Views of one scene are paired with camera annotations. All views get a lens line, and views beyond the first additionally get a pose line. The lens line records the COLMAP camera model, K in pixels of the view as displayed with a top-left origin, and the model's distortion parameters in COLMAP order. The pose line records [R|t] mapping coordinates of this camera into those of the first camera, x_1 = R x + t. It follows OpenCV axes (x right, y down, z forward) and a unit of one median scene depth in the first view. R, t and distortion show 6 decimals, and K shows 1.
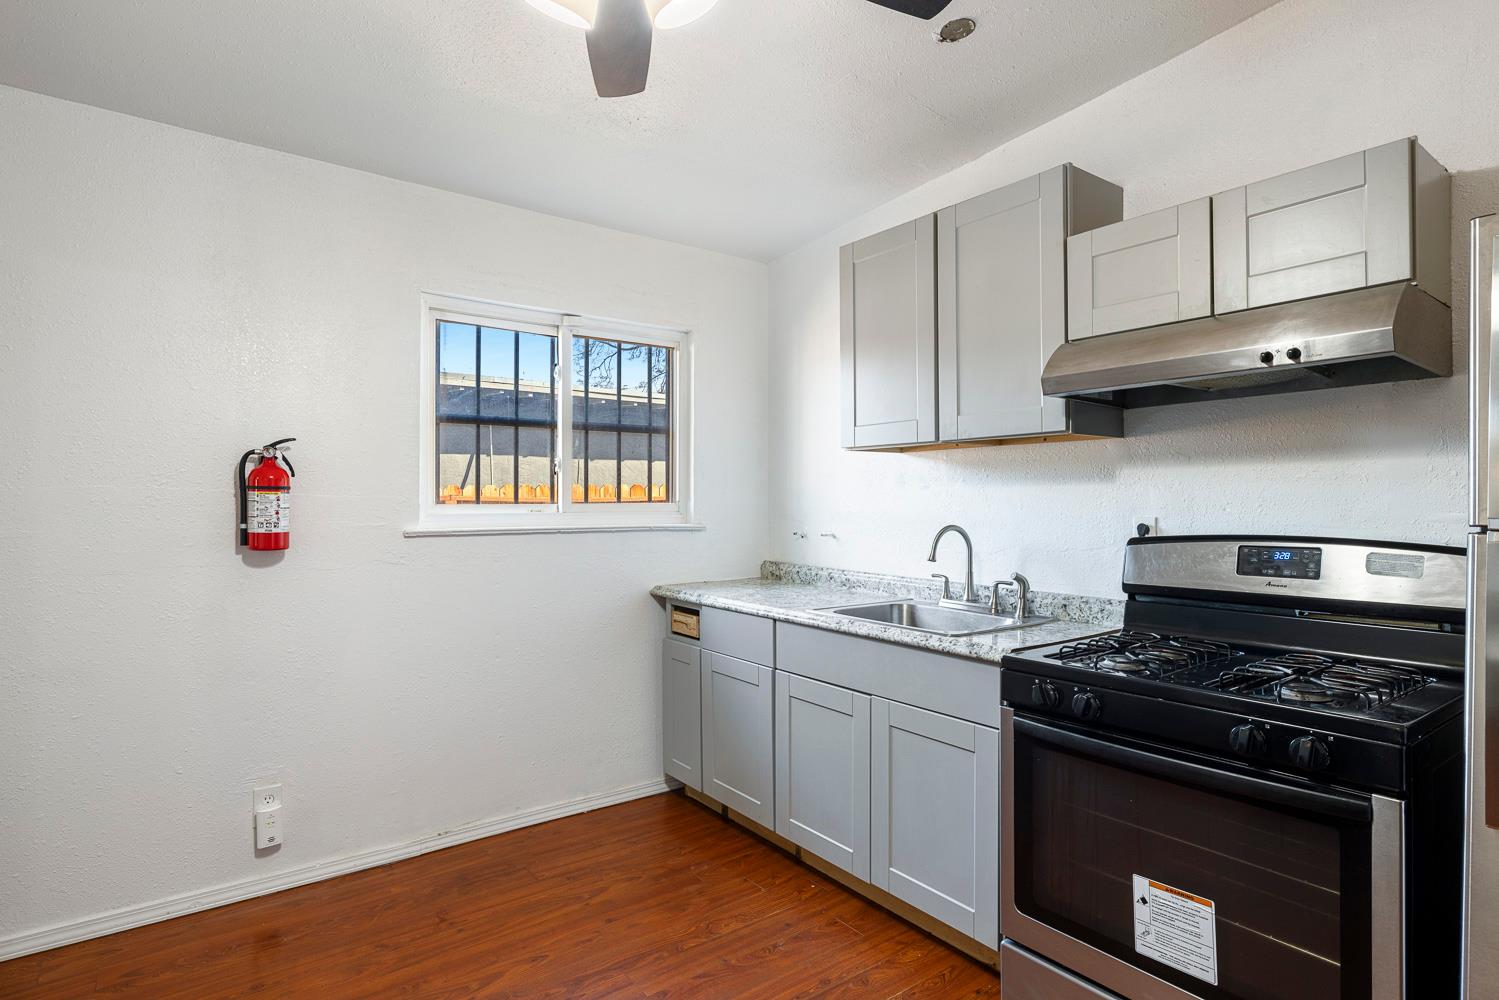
lens RADIAL K [[780.4, 0, 749.5], [0, 780.4, 500.0], [0, 0, 1]] dist [-0.002799, -0.000721]
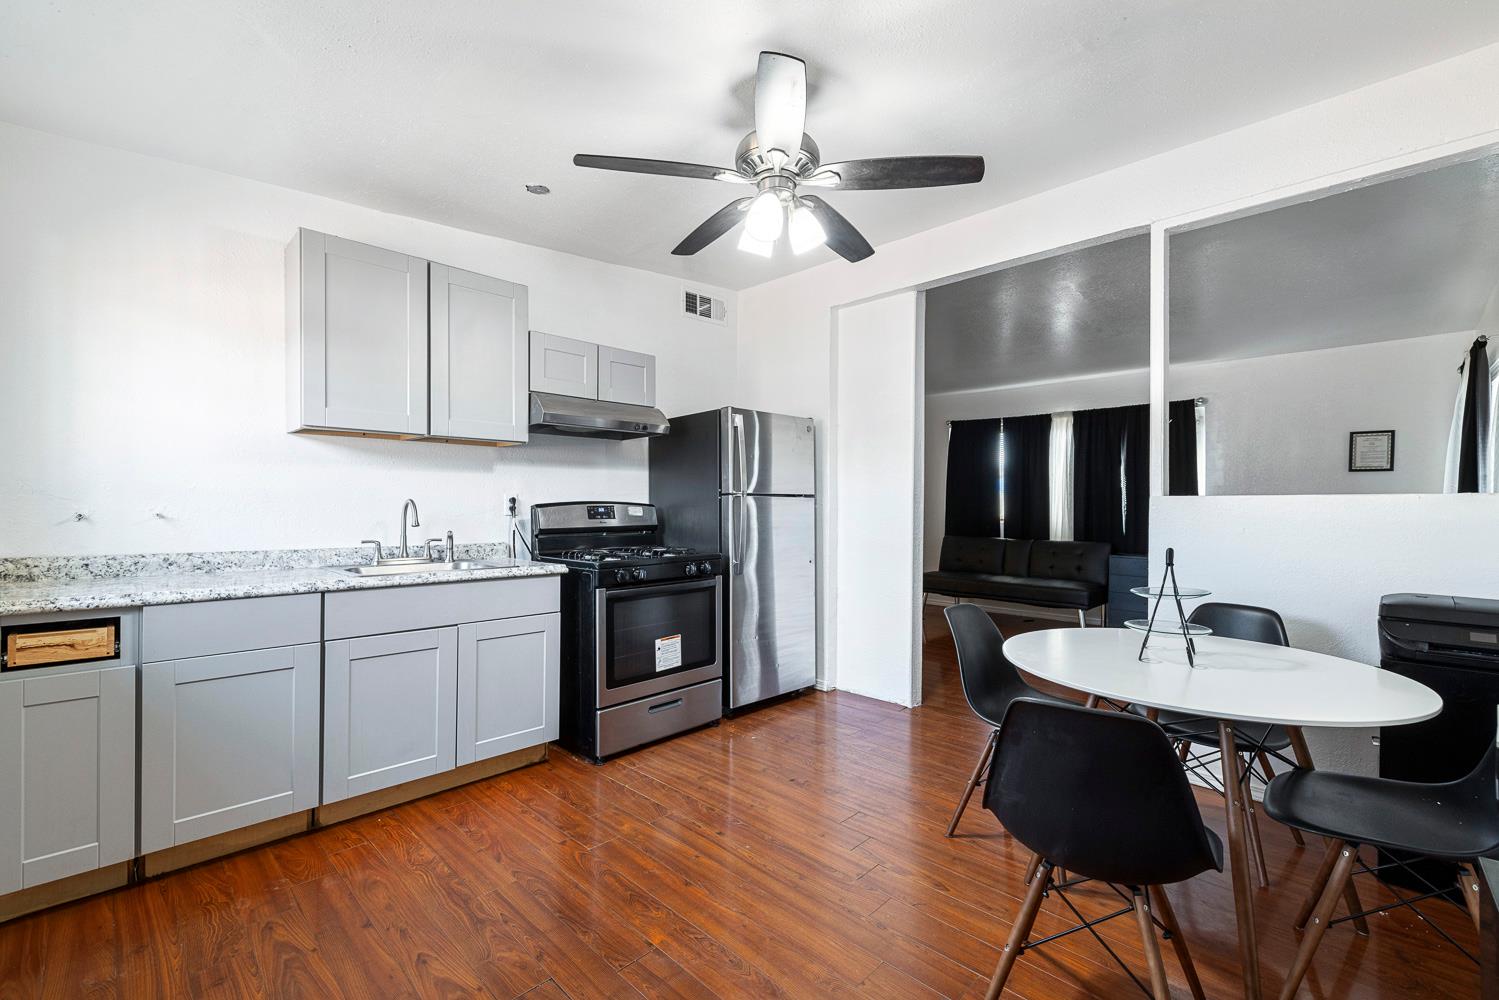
lens RADIAL K [[648.9, 0, 746.6], [0, 648.9, 509.2], [0, 0, 1]] dist [0.000069, -0.000135]
pose [[-0.150365, -0.004729, 0.988619, -0.986936], [-0.005600, 0.999977, 0.003932, 0.046526], [-0.988615, -0.004945, -0.150388, 0.671596]]
